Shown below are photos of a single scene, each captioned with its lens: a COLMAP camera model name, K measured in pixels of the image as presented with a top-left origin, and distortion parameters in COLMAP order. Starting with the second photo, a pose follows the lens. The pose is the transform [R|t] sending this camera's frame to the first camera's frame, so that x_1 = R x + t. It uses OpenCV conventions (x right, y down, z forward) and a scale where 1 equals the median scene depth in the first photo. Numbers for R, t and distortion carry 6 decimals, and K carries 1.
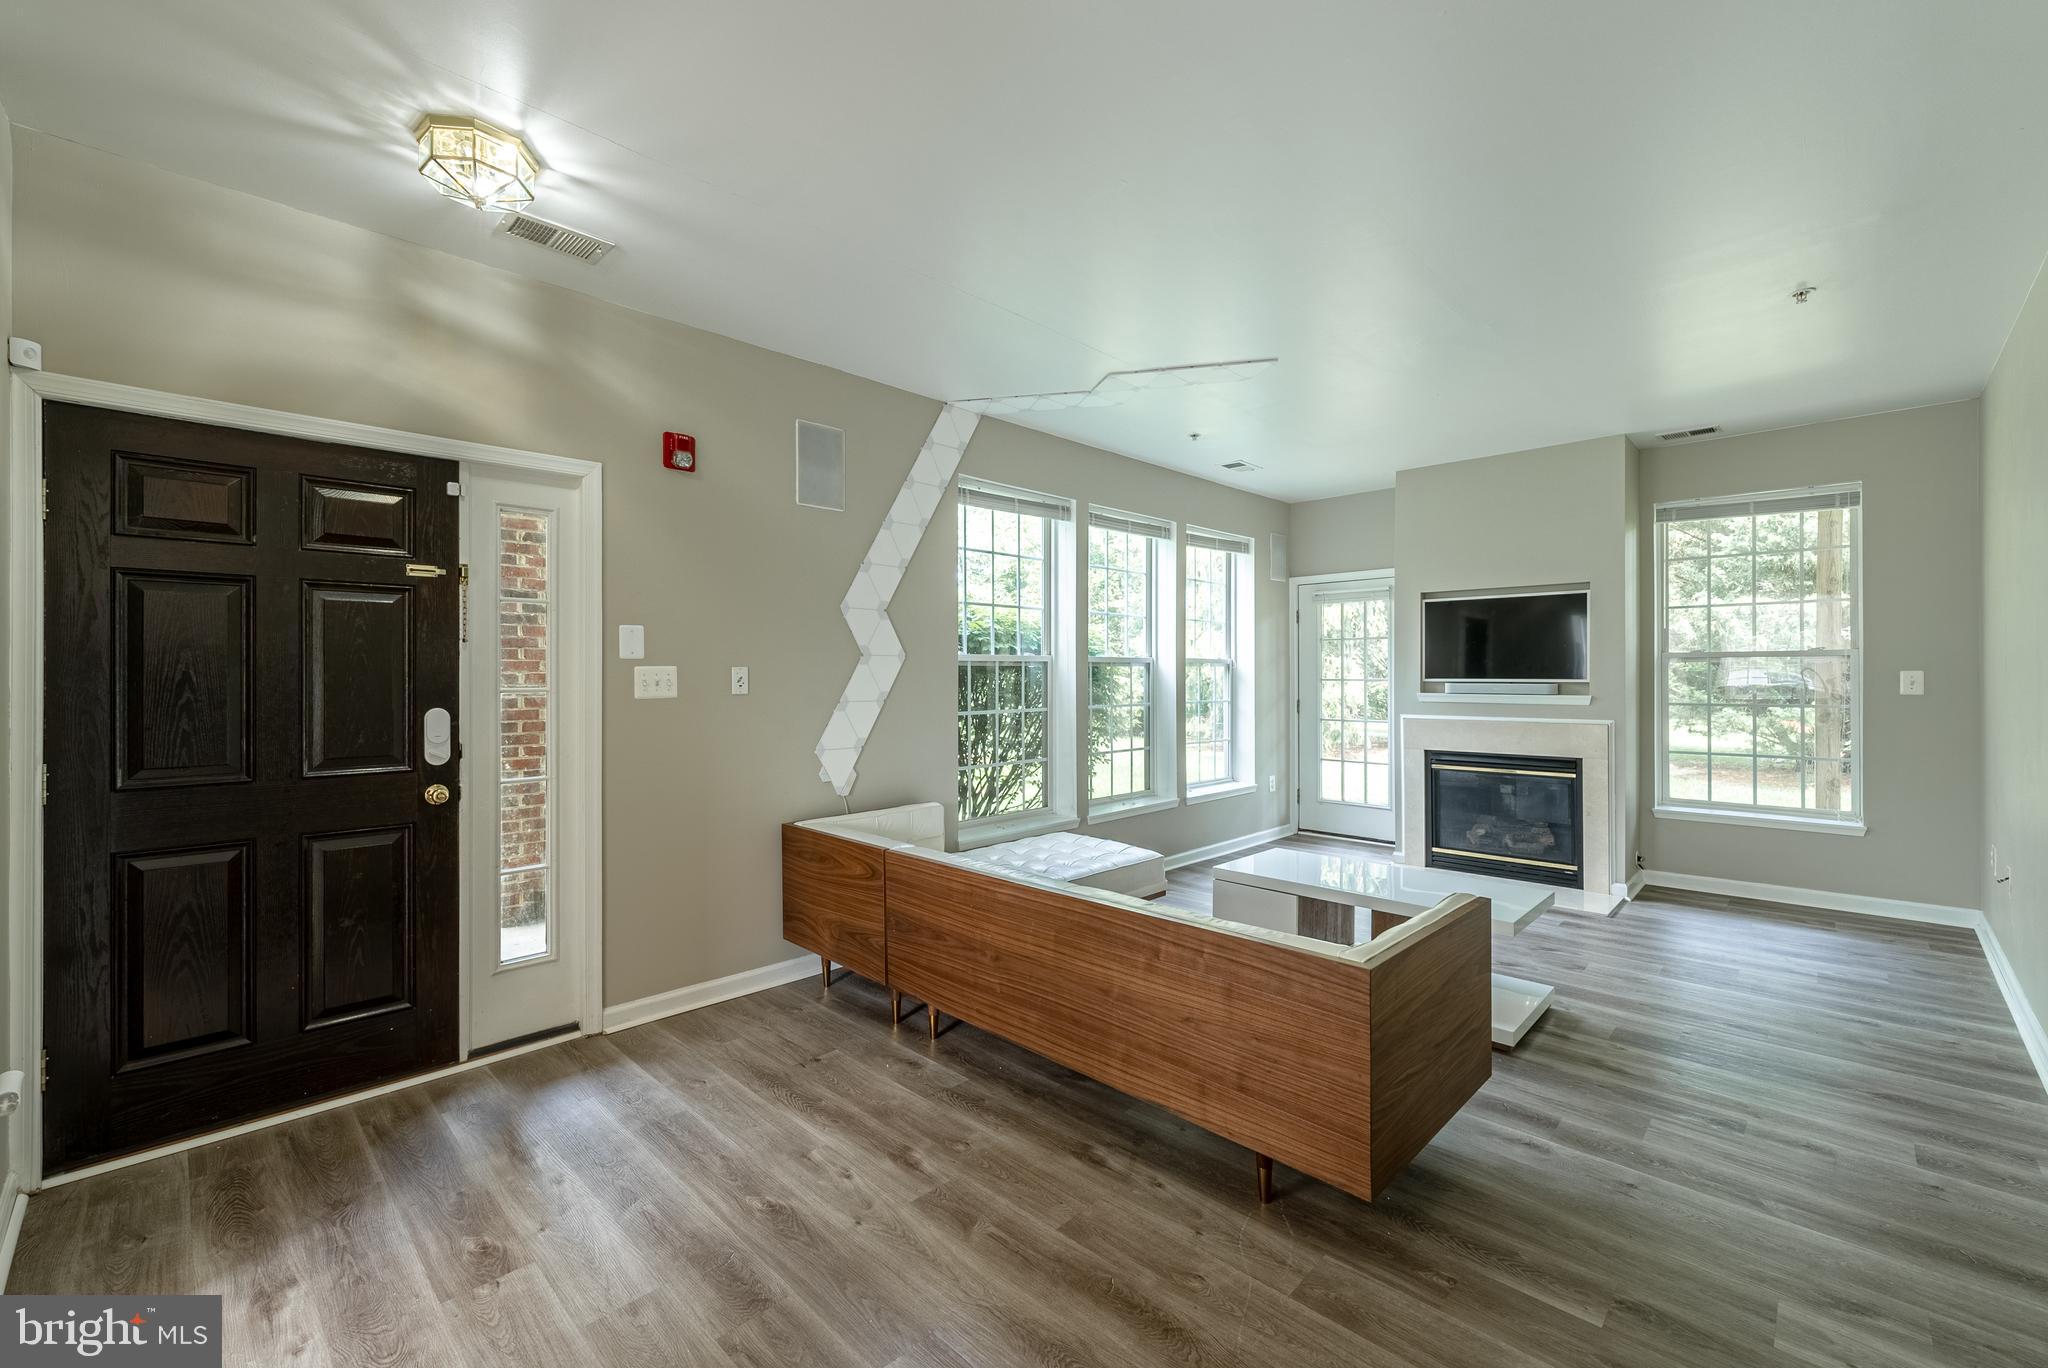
lens RADIAL K [[836.8, 0, 1023.3], [0, 836.8, 673.7], [0, 0, 1]] dist [-0.001500, -0.000258]
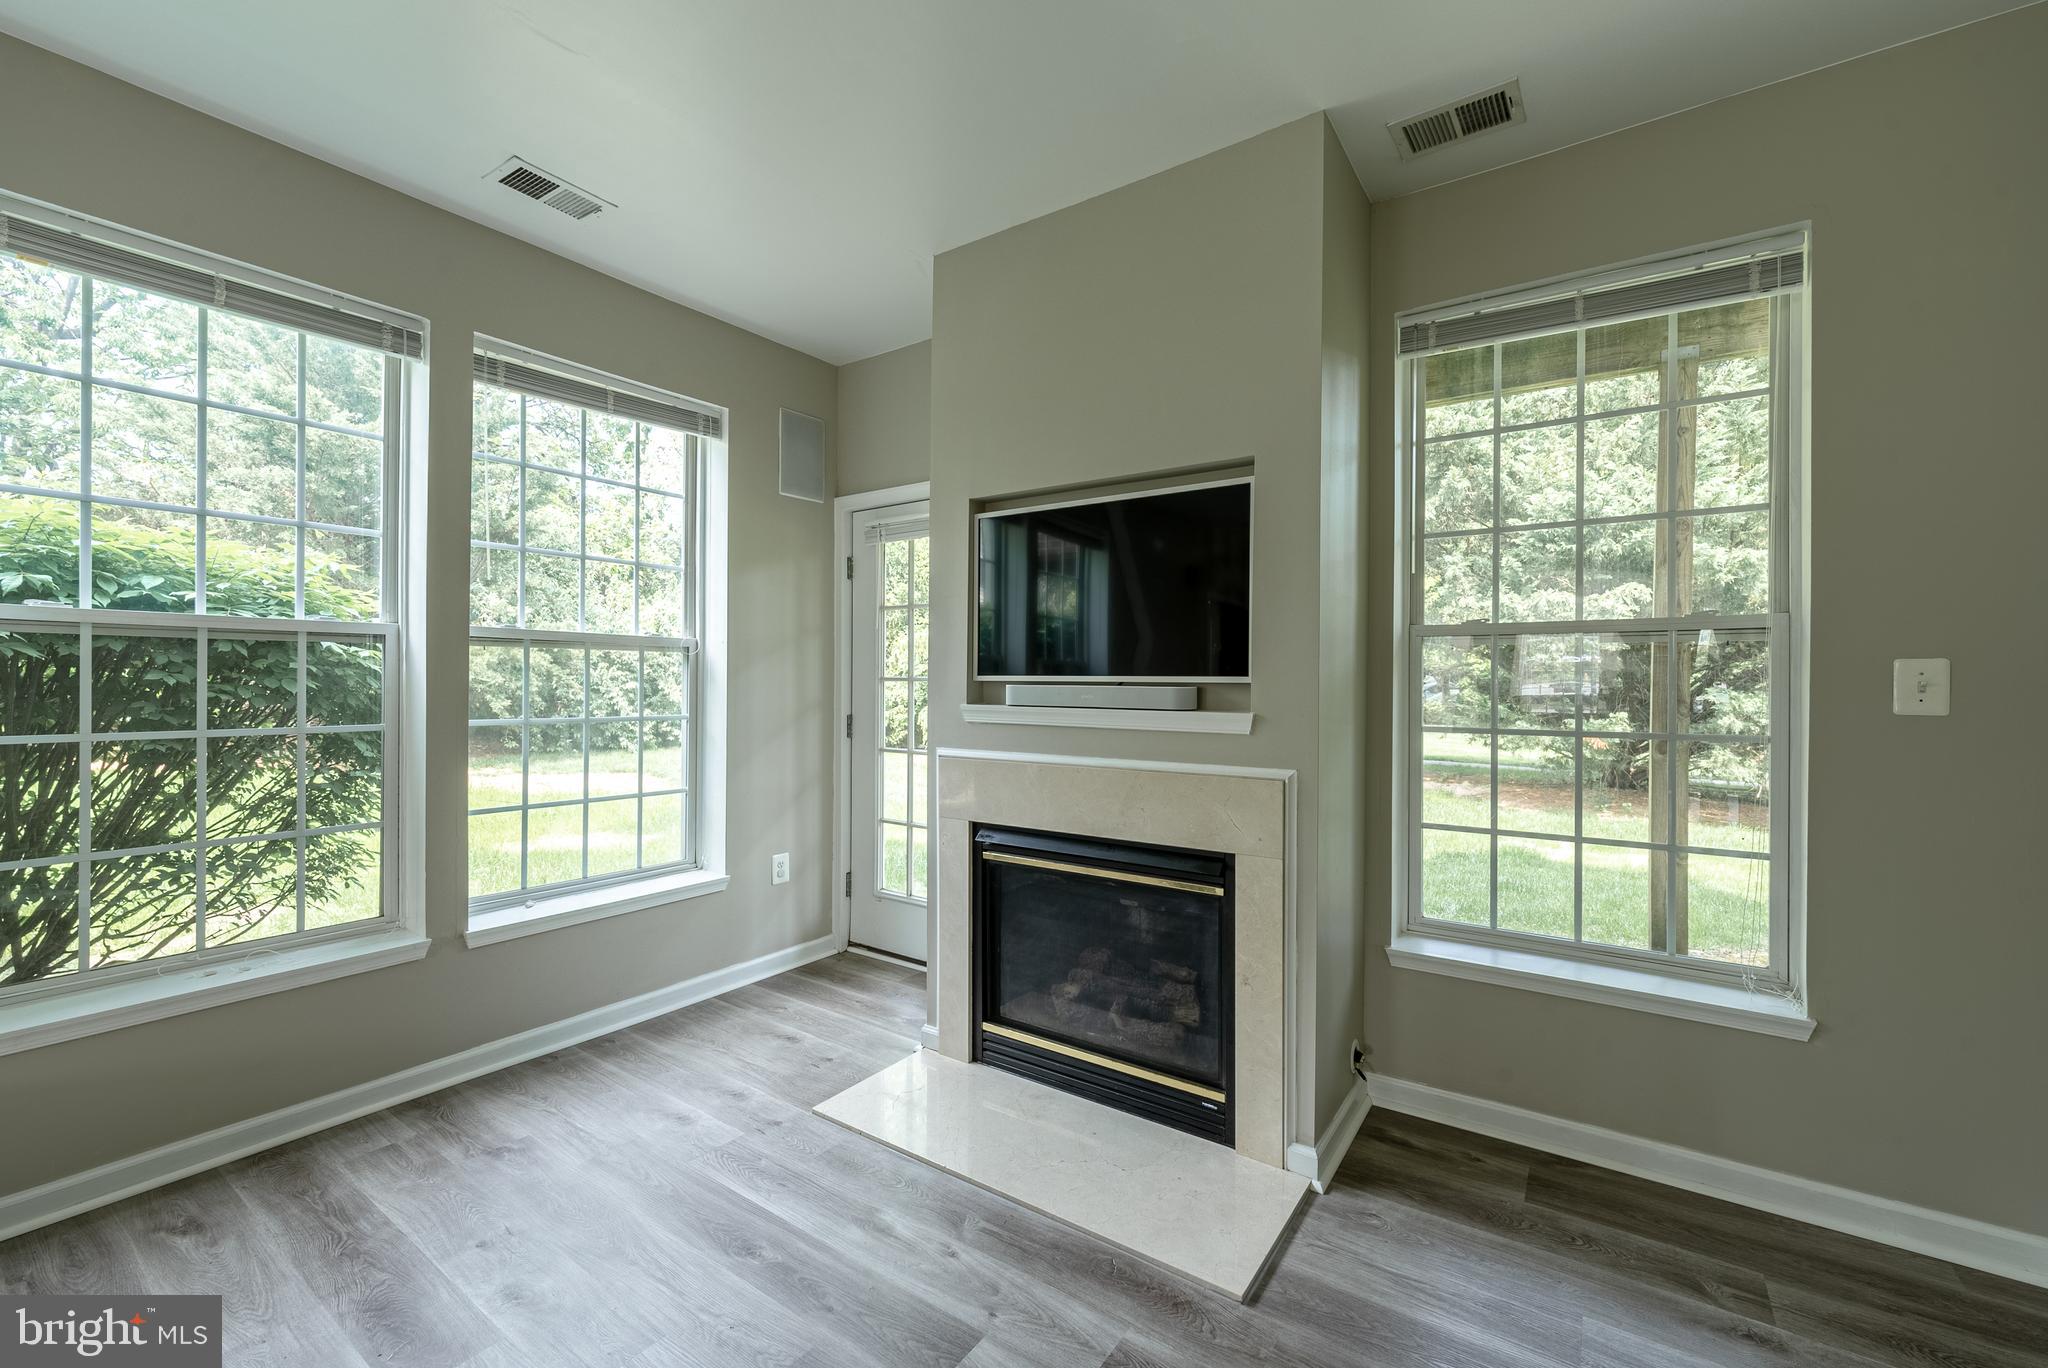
lens RADIAL K [[836.8, 0, 1020.6], [0, 836.8, 684.5], [0, 0, 1]] dist [-0.001500, -0.000258]
pose [[0.987165, 0.006604, 0.159570, 0.556254], [-0.007603, 0.999955, 0.005657, 0.010754], [-0.159525, -0.006797, 0.987170, 0.666970]]
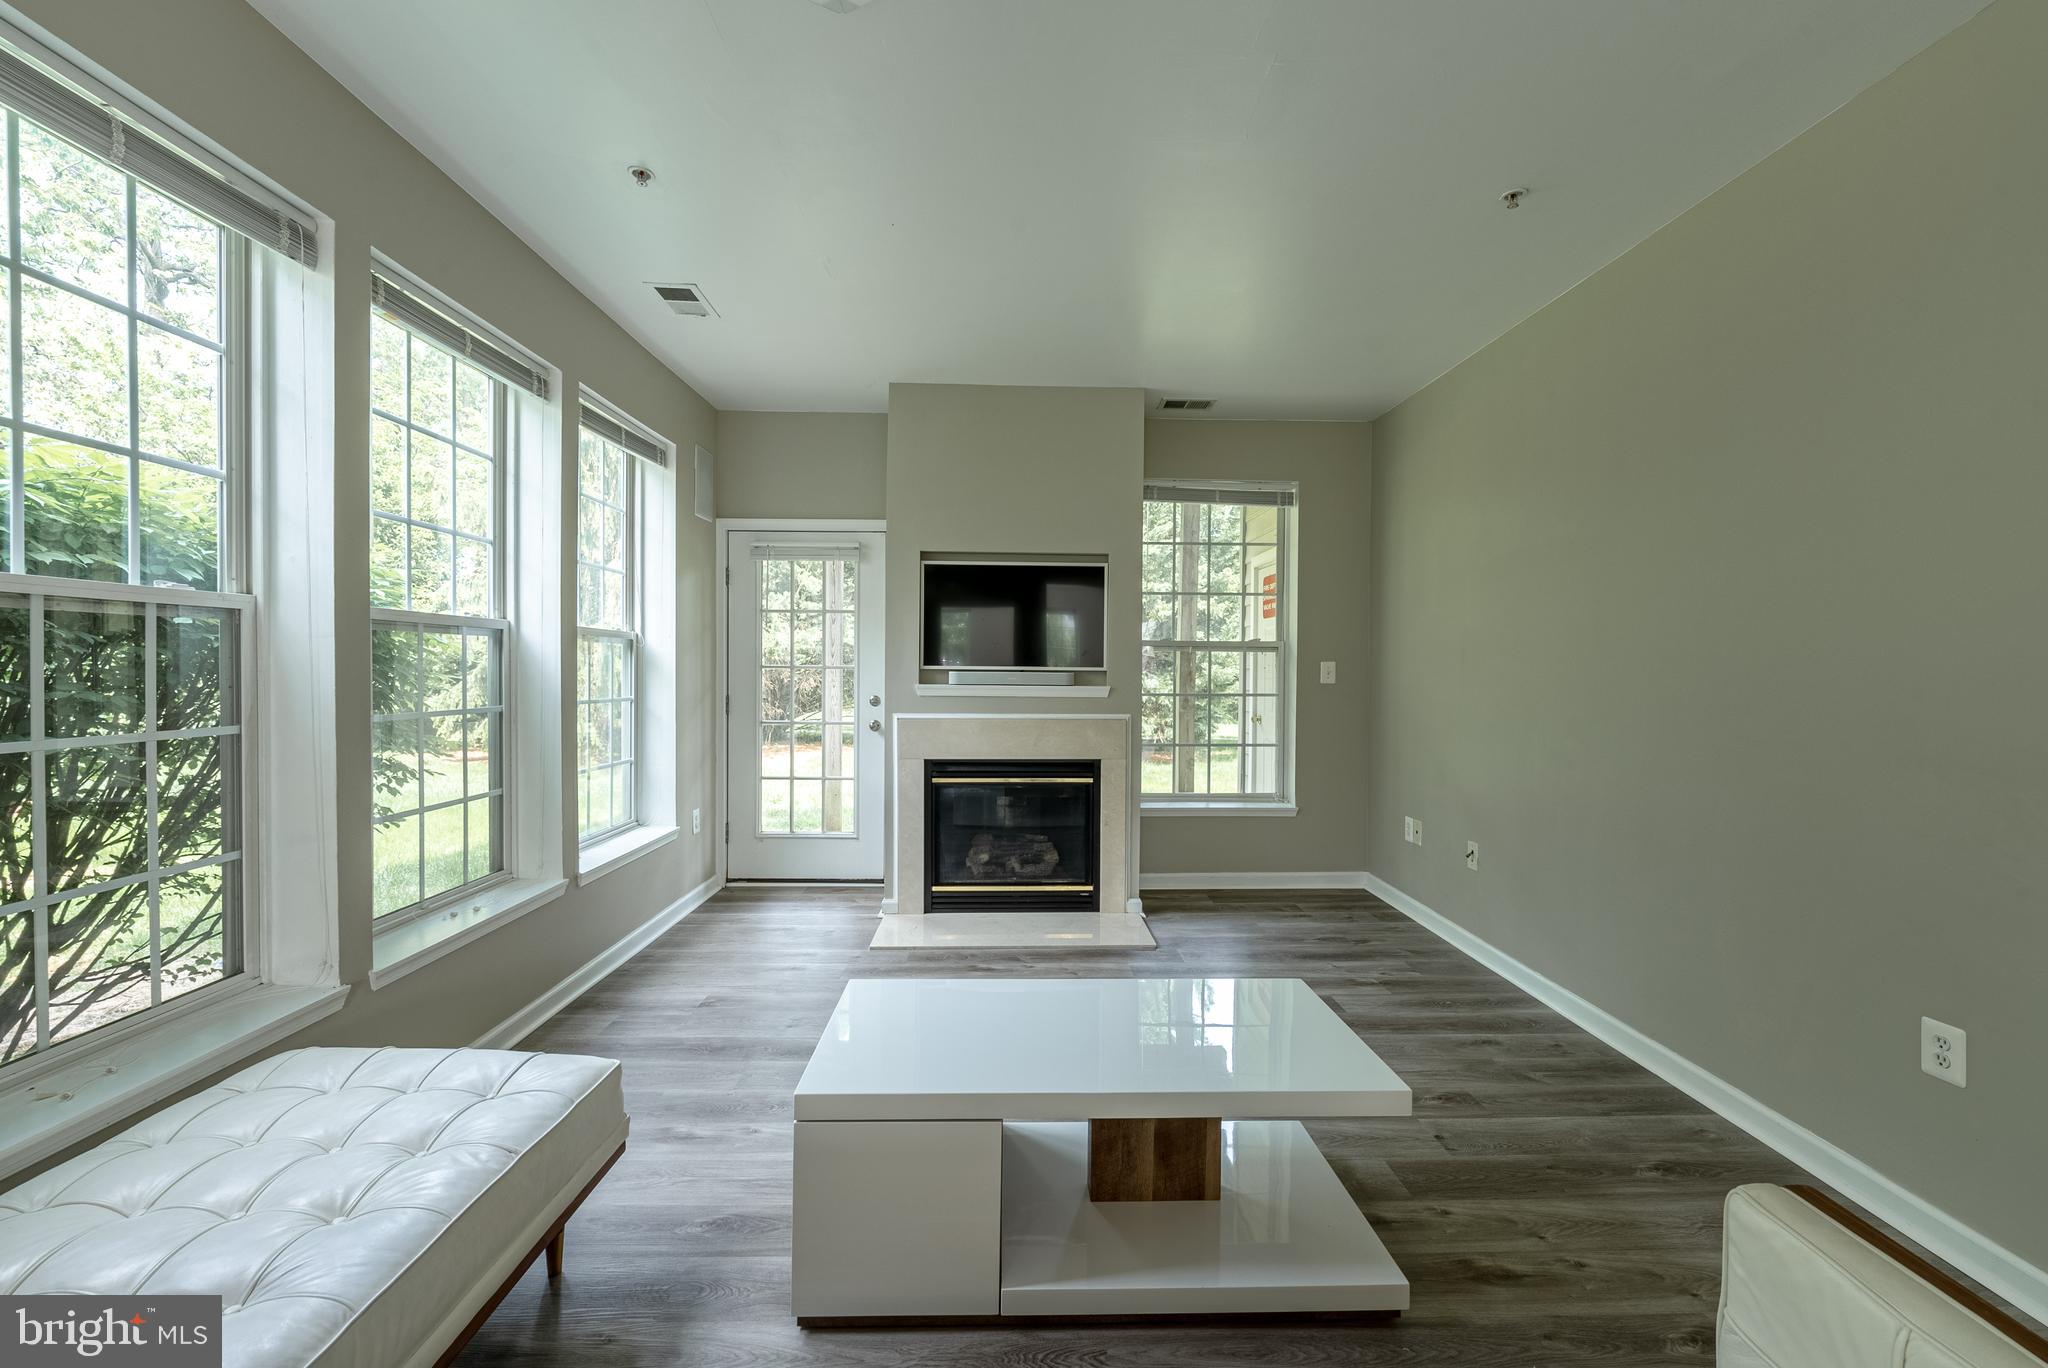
lens RADIAL K [[836.8, 0, 1031.1], [0, 836.8, 681.7], [0, 0, 1]] dist [-0.001500, -0.000258]
pose [[0.693798, -0.002900, 0.720164, 0.003767], [-0.010377, 0.999848, 0.014023, 0.011871], [-0.720095, -0.017202, 0.693662, 0.527861]]
